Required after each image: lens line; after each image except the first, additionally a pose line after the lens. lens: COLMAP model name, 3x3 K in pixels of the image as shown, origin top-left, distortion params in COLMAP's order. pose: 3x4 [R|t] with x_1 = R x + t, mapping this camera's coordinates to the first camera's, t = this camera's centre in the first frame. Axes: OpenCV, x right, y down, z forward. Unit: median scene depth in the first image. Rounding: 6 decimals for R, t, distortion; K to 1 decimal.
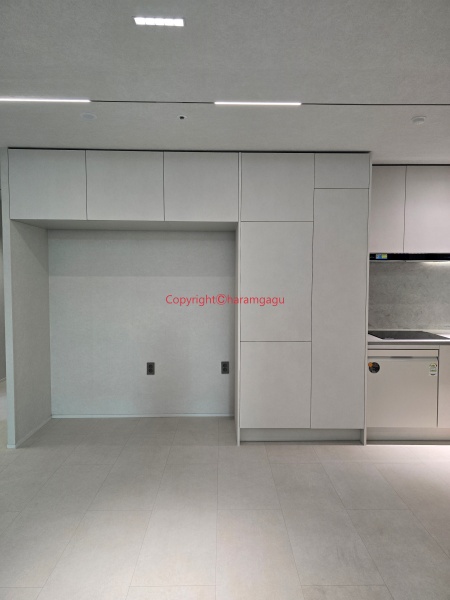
lens RADIAL K [[402.6, 0, 228.6], [0, 402.6, 297.0], [0, 0, 1]] dist [0.052345, -0.044630]
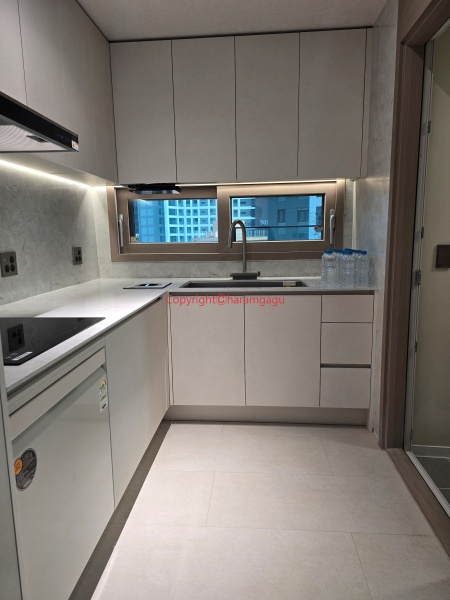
lens RADIAL K [[402.6, 0, 223.9], [0, 402.6, 299.6], [0, 0, 1]] dist [0.052345, -0.044630]
pose [[0.092292, -0.160082, 0.982780, 0.095999], [0.067263, 0.985740, 0.154247, 0.017917], [-0.993458, 0.051869, 0.101743, 0.759938]]
